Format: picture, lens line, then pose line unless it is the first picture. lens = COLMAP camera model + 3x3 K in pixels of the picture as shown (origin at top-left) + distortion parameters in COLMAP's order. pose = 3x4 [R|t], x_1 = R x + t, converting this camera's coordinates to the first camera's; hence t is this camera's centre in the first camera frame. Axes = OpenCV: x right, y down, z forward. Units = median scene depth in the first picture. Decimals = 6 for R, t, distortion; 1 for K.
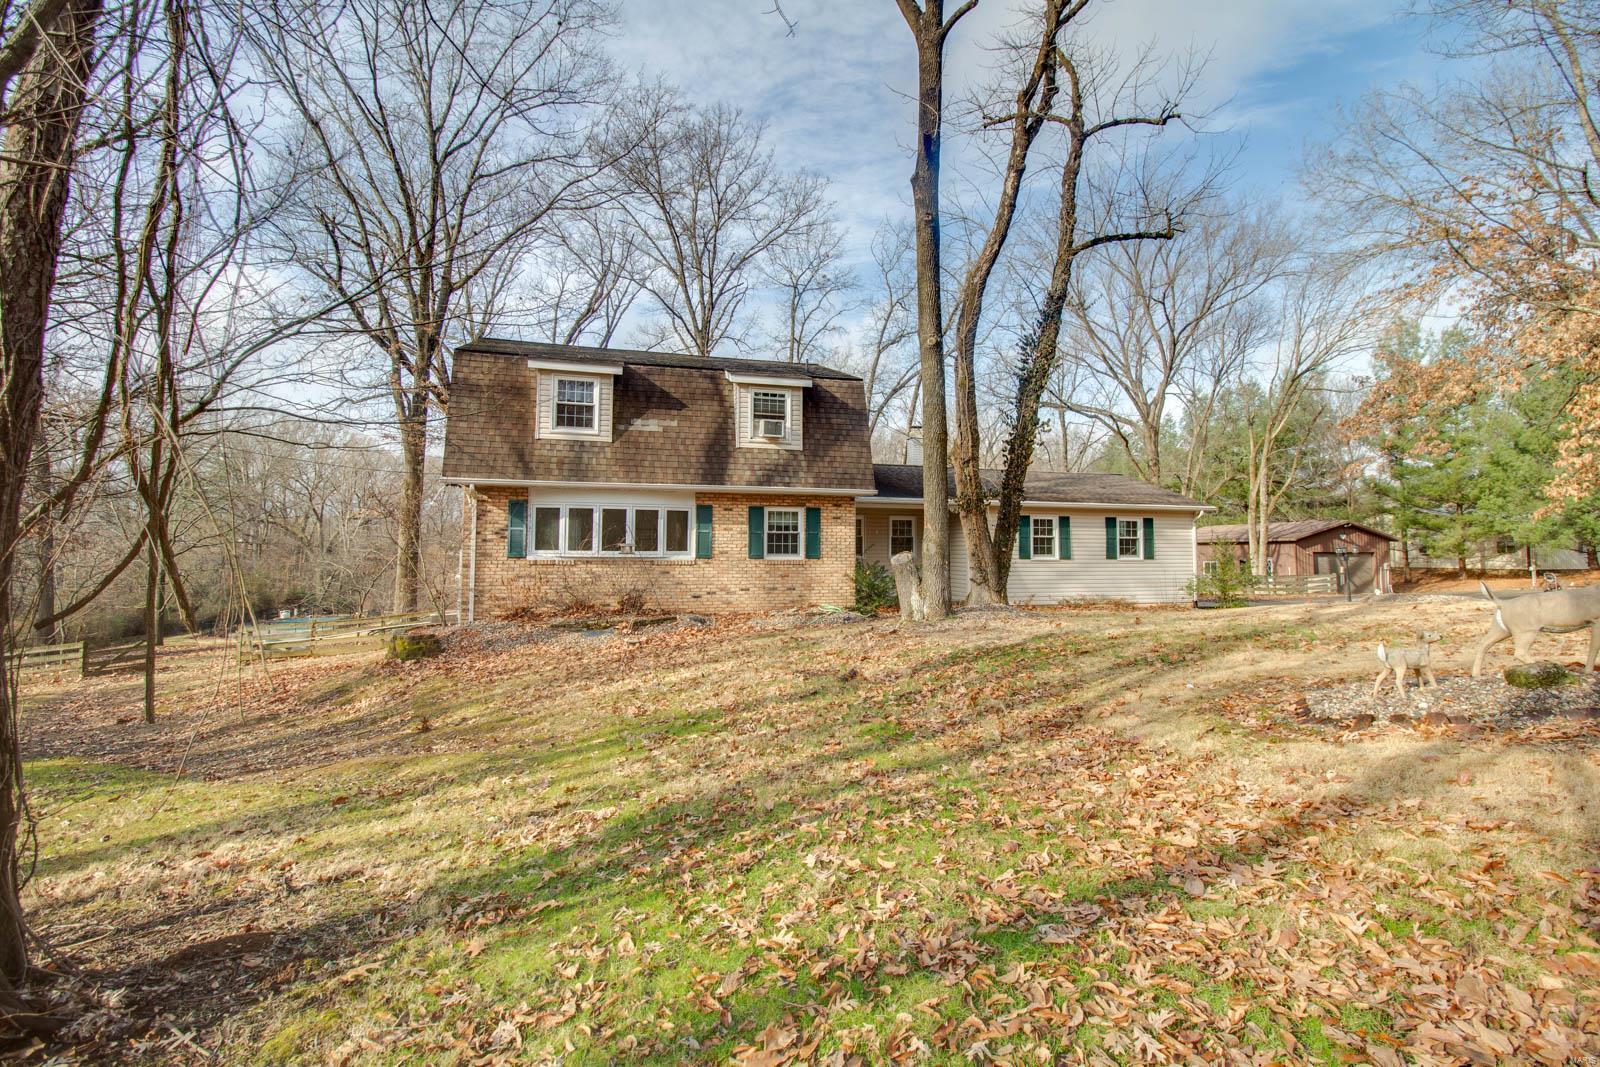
lens RADIAL K [[752.0, 0, 816.3], [0, 752.0, 507.6], [0, 0, 1]] dist [0.001199, -0.014442]
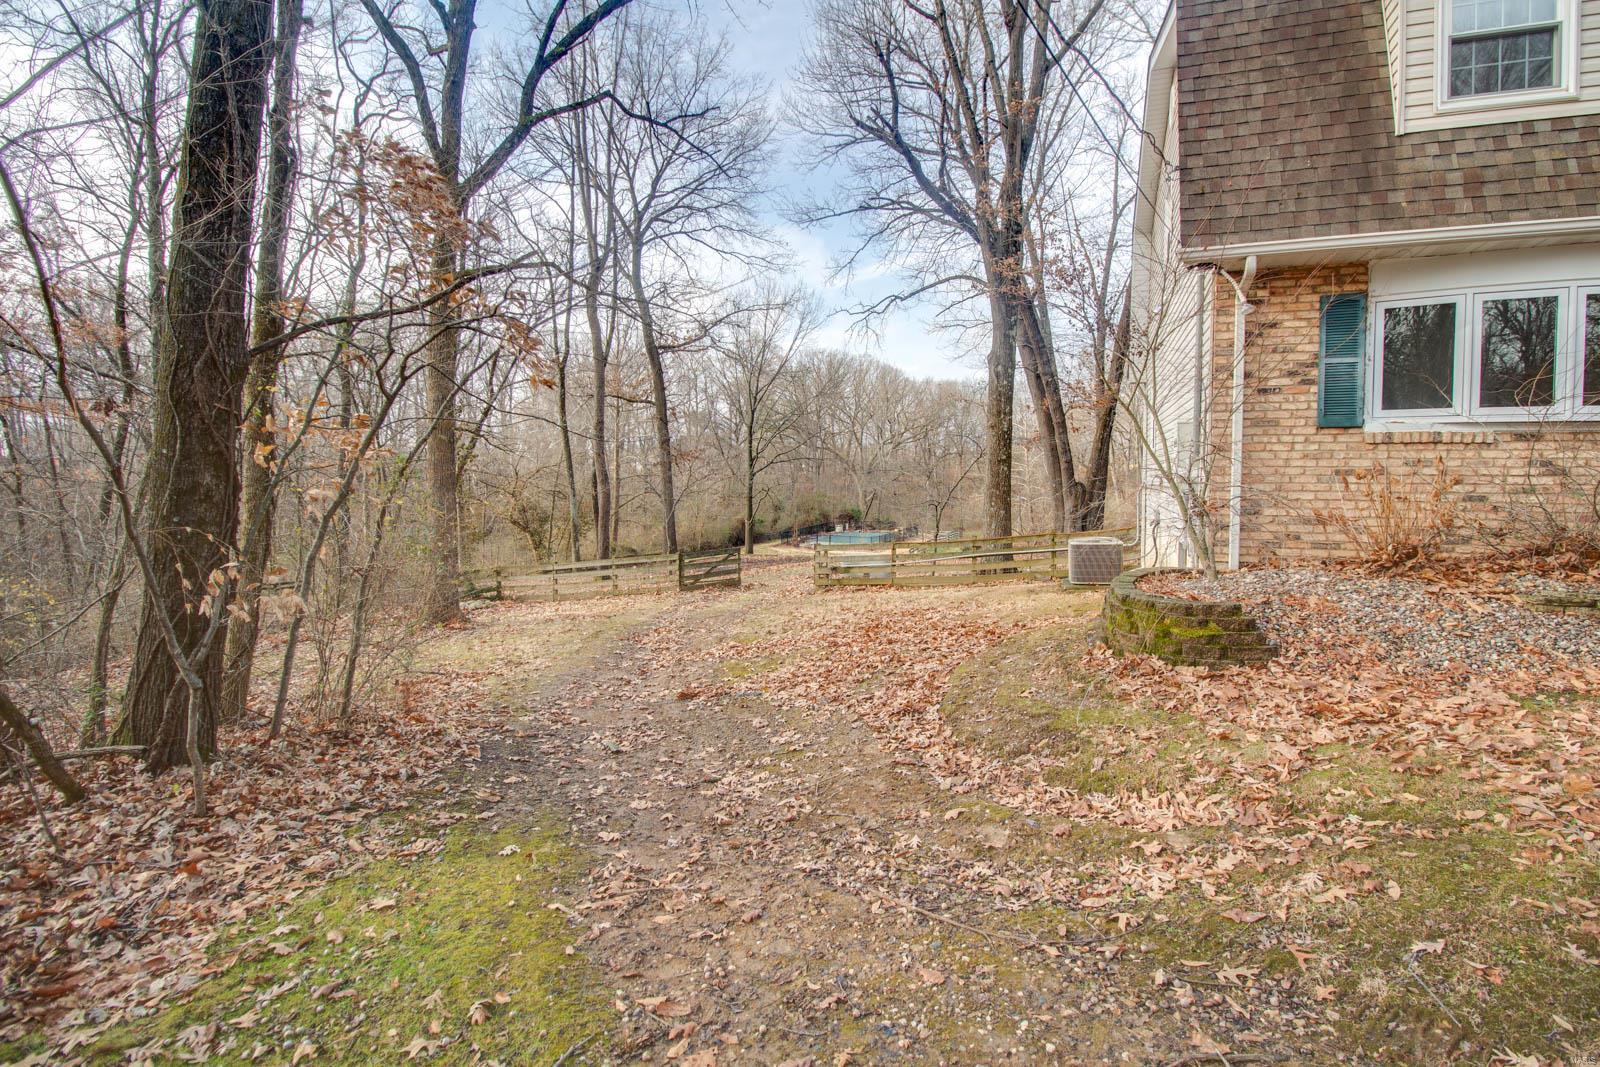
lens RADIAL K [[752.0, 0, 816.3], [0, 752.0, 507.6], [0, 0, 1]] dist [0.001199, -0.014442]
pose [[0.803363, 0.020924, -0.595122, -0.376174], [0.040789, 0.995102, 0.090049, 0.060018], [0.594092, -0.096616, 0.798574, 0.462134]]
